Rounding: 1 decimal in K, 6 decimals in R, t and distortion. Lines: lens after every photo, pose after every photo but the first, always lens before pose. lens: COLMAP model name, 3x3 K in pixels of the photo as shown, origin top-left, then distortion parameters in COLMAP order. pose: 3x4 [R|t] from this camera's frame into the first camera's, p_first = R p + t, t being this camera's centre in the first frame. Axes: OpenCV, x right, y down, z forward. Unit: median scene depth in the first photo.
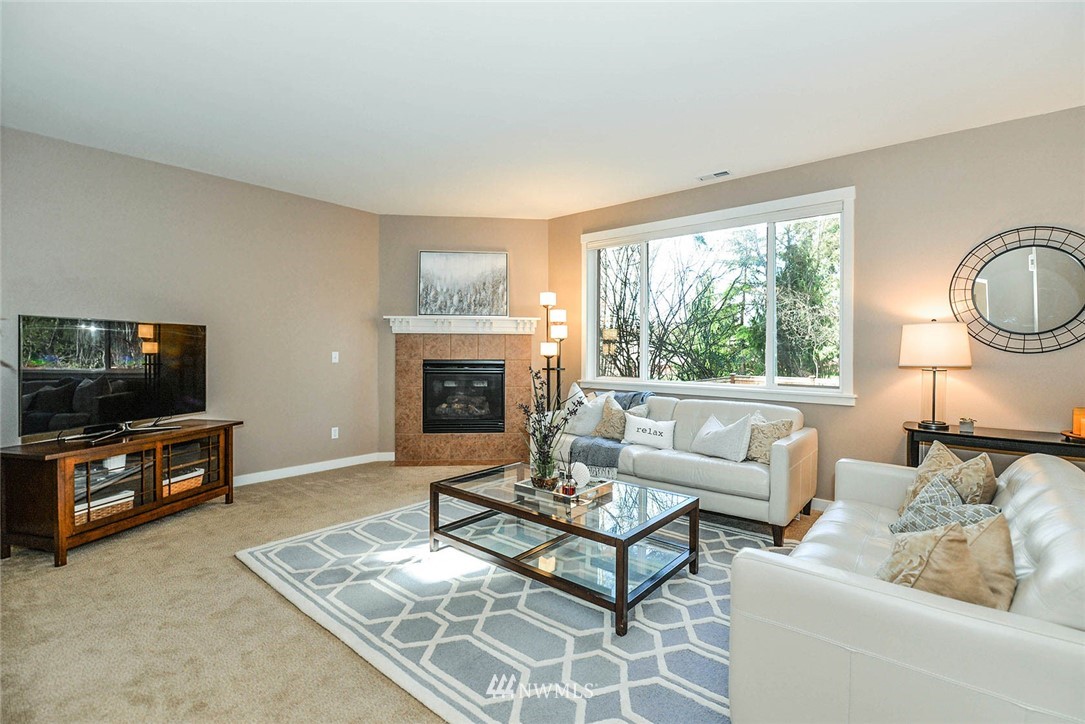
lens RADIAL K [[482.8, 0, 550.4], [0, 482.8, 353.5], [0, 0, 1]] dist [0.000213, -0.007914]
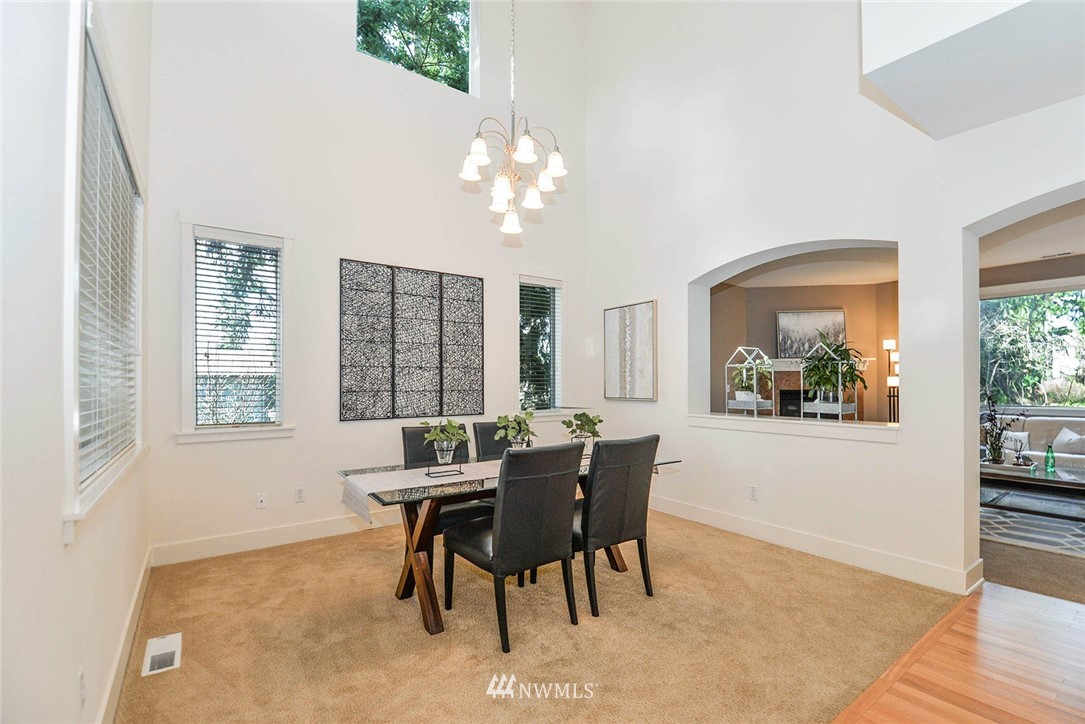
lens RADIAL K [[480.2, 0, 556.6], [0, 480.2, 384.4], [0, 0, 1]] dist [-0.001050, -0.011087]
pose [[0.971492, -0.008637, -0.236914, -0.634816], [0.009507, 0.999952, 0.002532, -0.014554], [0.236881, -0.004712, 0.971527, -0.563409]]
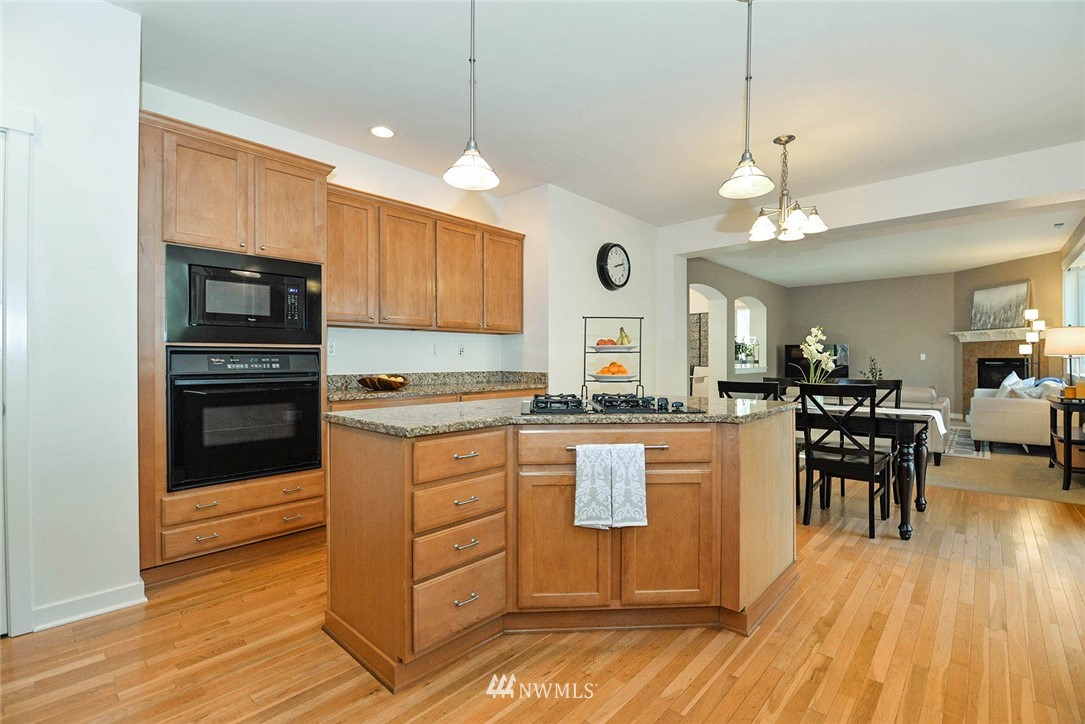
lens RADIAL K [[489.5, 0, 567.1], [0, 489.5, 360.3], [0, 0, 1]] dist [0.000304, -0.008310]
pose [[-0.022466, -0.005225, -0.999734, 1.543694], [0.000918, 0.999986, -0.005247, 0.029868], [0.999747, -0.001036, -0.022461, -0.350344]]
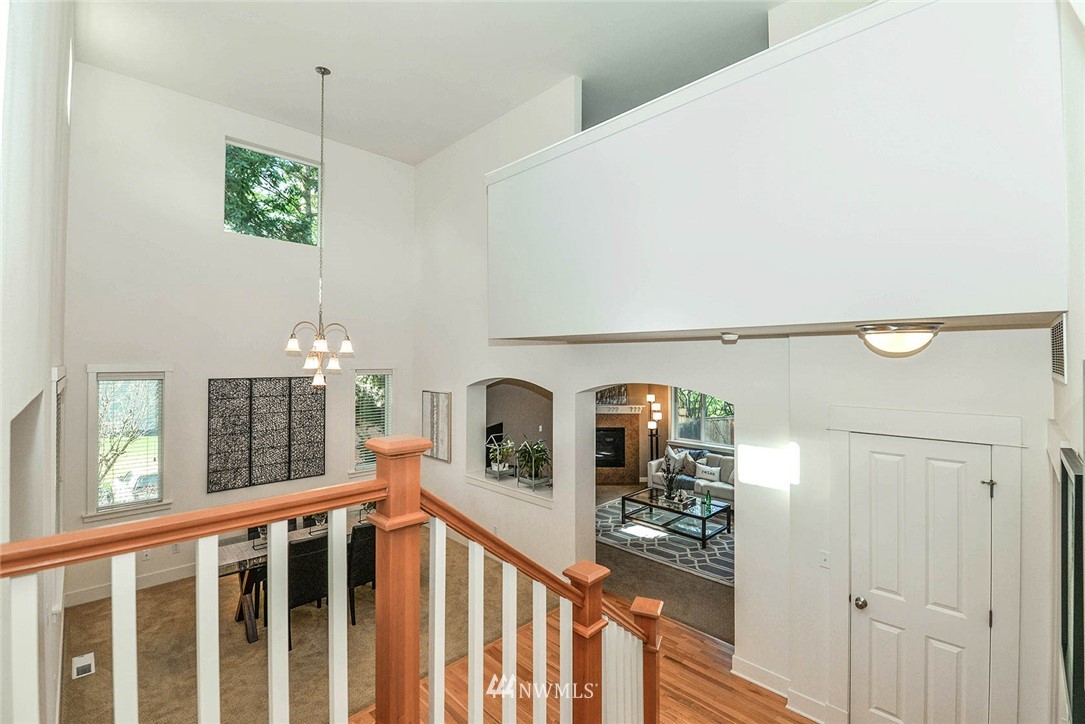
lens RADIAL K [[471.3, 0, 551.1], [0, 471.3, 357.8], [0, 0, 1]] dist [-0.001378, -0.009459]
pose [[0.996335, -0.005923, -0.085328, -0.250275], [0.005087, 0.999937, -0.010018, -0.270601], [0.085382, 0.009547, 0.996303, -0.930602]]
